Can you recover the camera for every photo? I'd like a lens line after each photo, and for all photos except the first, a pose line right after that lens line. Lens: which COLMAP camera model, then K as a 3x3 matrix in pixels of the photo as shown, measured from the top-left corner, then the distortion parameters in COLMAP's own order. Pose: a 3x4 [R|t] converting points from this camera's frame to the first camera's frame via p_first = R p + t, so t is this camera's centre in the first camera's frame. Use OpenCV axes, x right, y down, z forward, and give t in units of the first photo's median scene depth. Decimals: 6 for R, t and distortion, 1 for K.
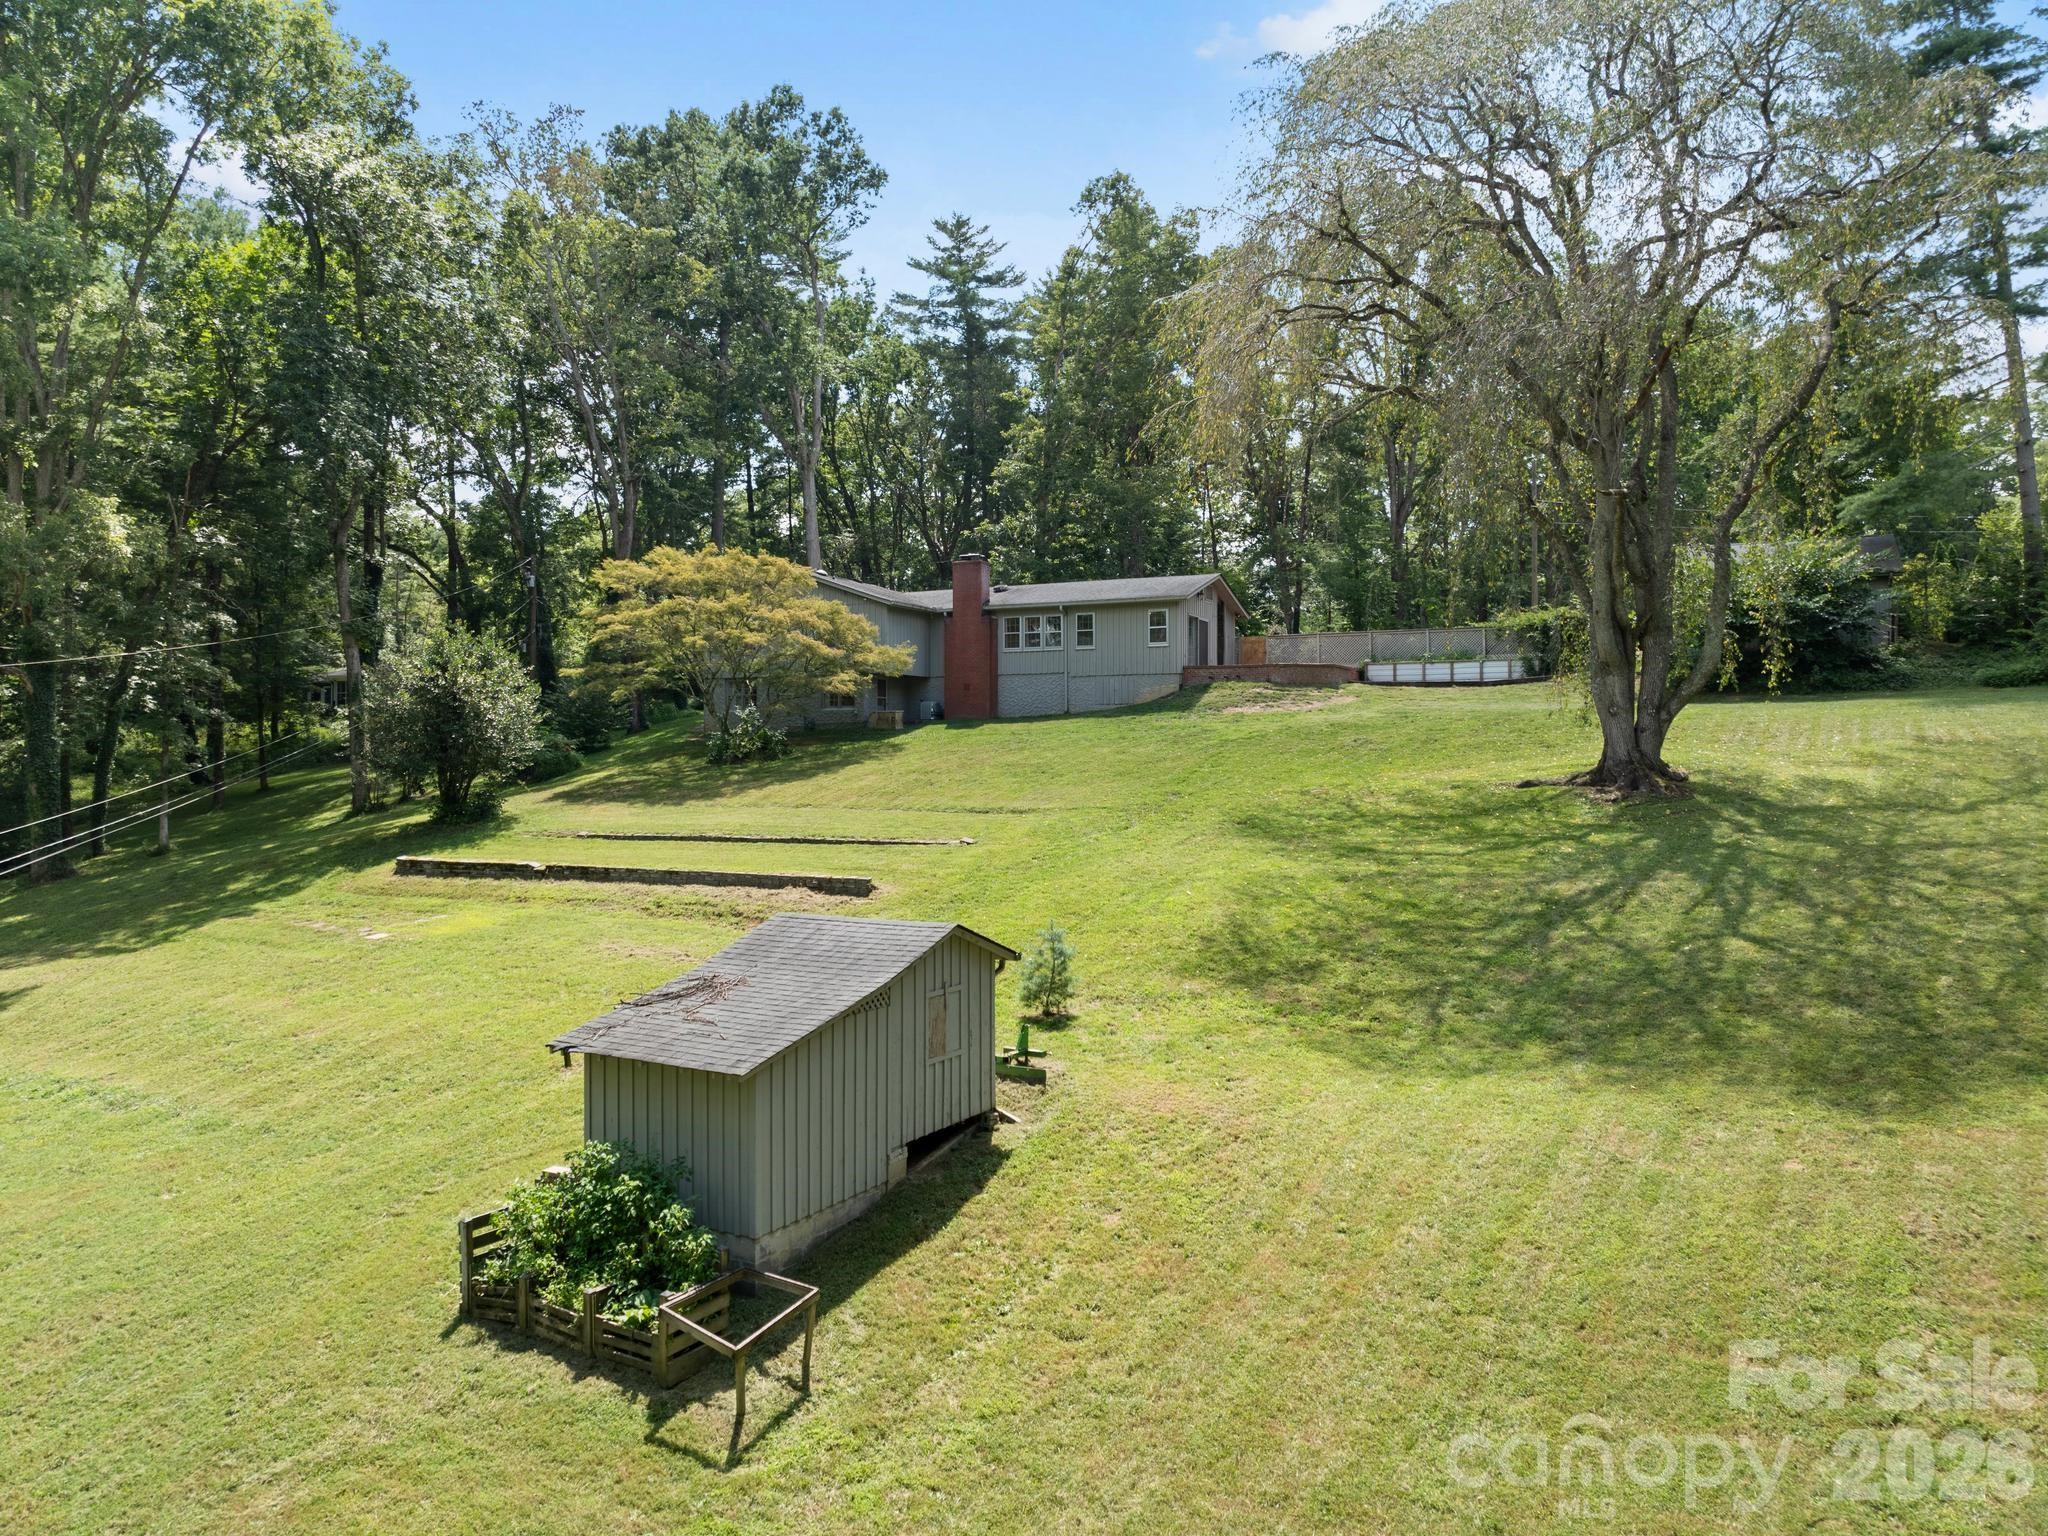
lens RADIAL K [[1450.4, 0, 1024.0], [0, 1450.4, 768.0], [0, 0, 1]] dist [-0.048151, 0.002523]
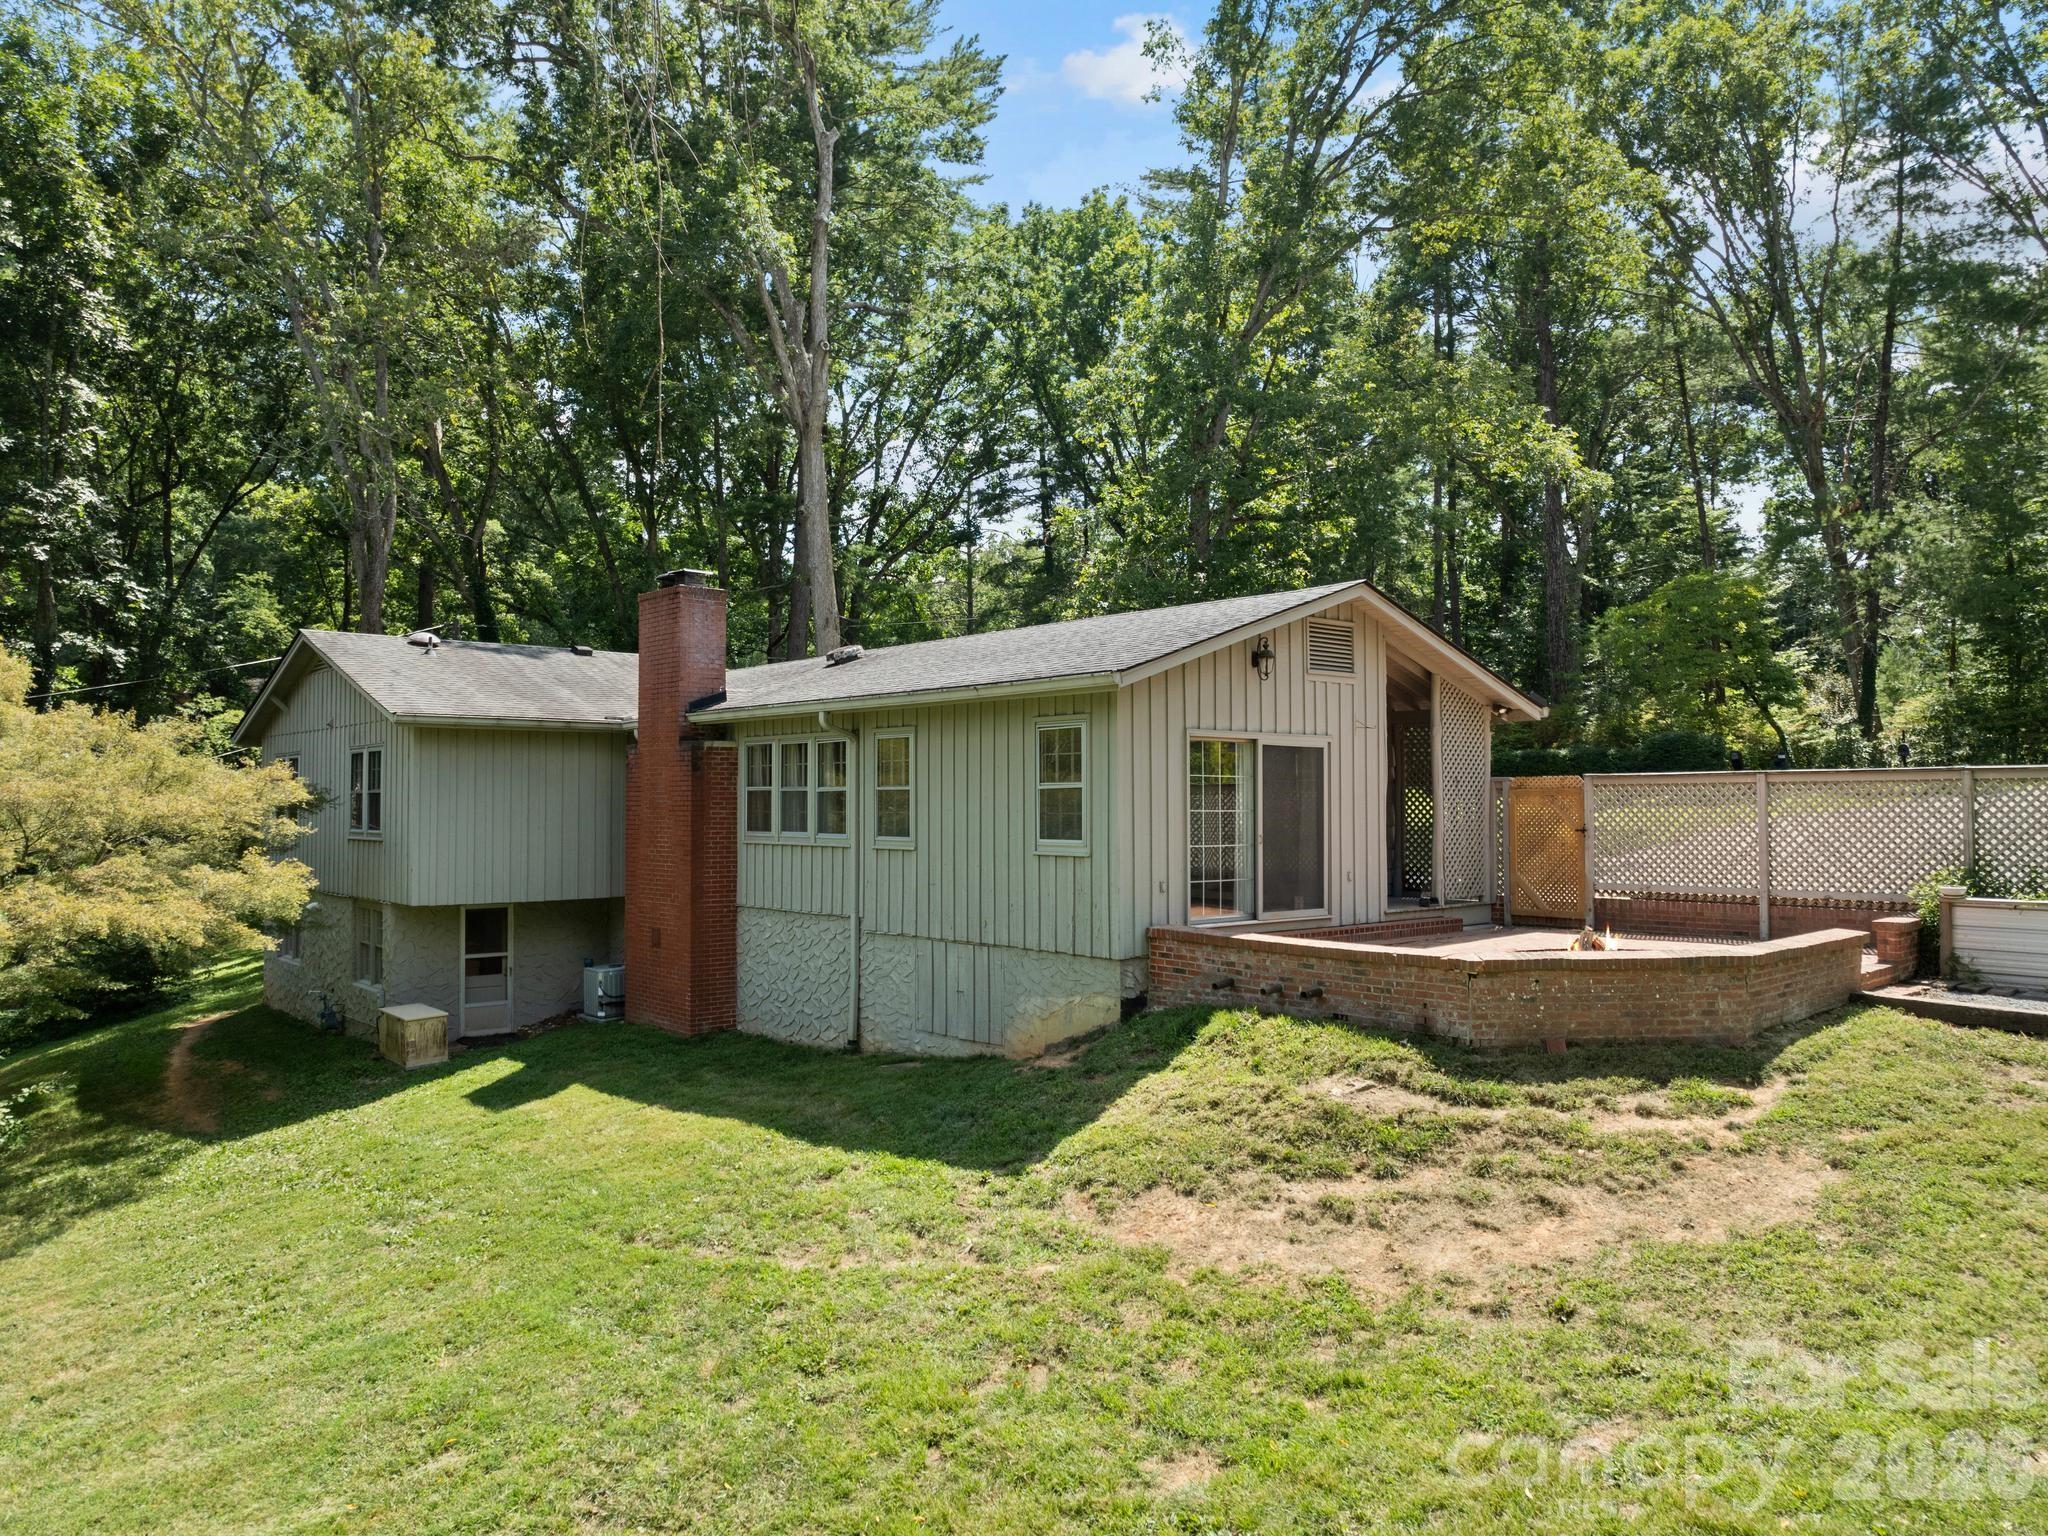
lens RADIAL K [[1450.4, 0, 1024.0], [0, 1450.4, 768.0], [0, 0, 1]] dist [-0.048151, 0.002523]
pose [[0.918995, -0.012325, -0.394078, 0.187517], [0.001036, 0.999583, -0.028847, -0.088703], [0.394269, 0.026102, 0.918624, 0.712182]]
